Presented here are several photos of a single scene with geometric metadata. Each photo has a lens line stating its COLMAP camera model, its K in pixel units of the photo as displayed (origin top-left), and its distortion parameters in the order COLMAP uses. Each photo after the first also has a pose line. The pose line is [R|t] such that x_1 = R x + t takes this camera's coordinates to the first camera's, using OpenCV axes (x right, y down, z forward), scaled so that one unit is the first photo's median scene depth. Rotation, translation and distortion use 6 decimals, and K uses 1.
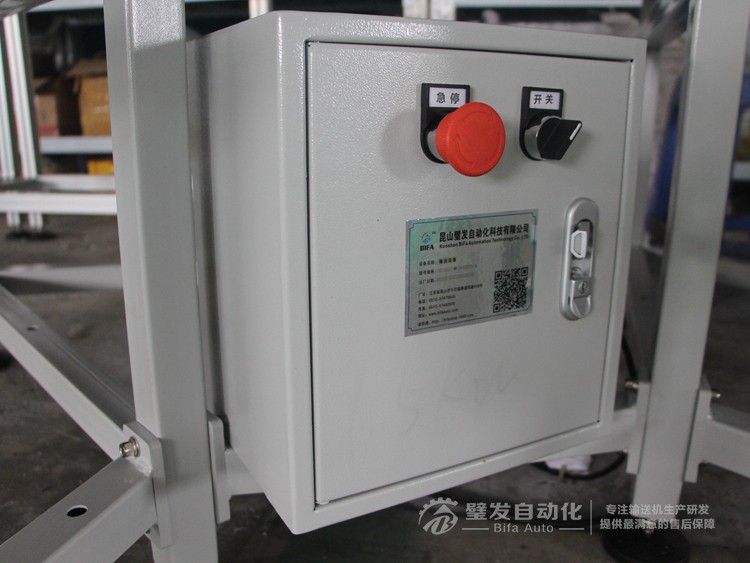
lens RADIAL K [[623.1, 0, 372.9], [0, 623.1, 279.3], [0, 0, 1]] dist [-0.114024, 0.039895]
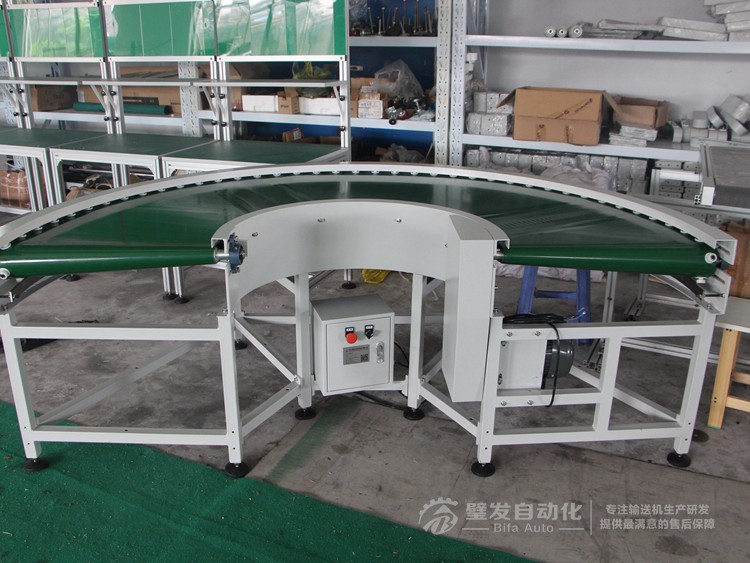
lens RADIAL K [[623.1, 0, 378.0], [0, 623.1, 279.5], [0, 0, 1]] dist [-0.114024, 0.039895]
pose [[0.979352, 0.069992, -0.189662, 1.426280], [-0.056450, 0.995517, 0.075893, -1.177573], [0.194123, -0.063620, 0.978912, -4.638280]]
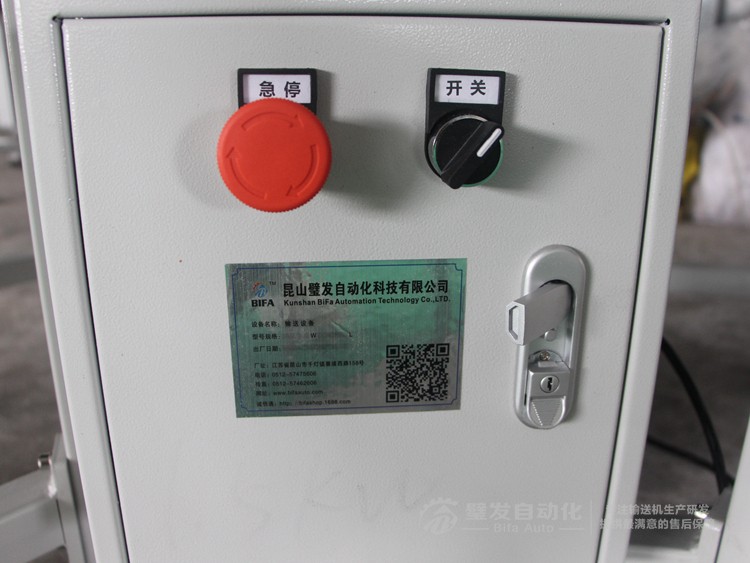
lens RADIAL K [[623.1, 0, 373.3], [0, 623.1, 287.7], [0, 0, 1]] dist [-0.114024, 0.039895]
pose [[0.922488, 0.118066, -0.367526, 0.439977], [-0.103014, 0.992845, 0.060384, -0.118273], [0.372026, -0.017843, 0.928051, 0.374817]]
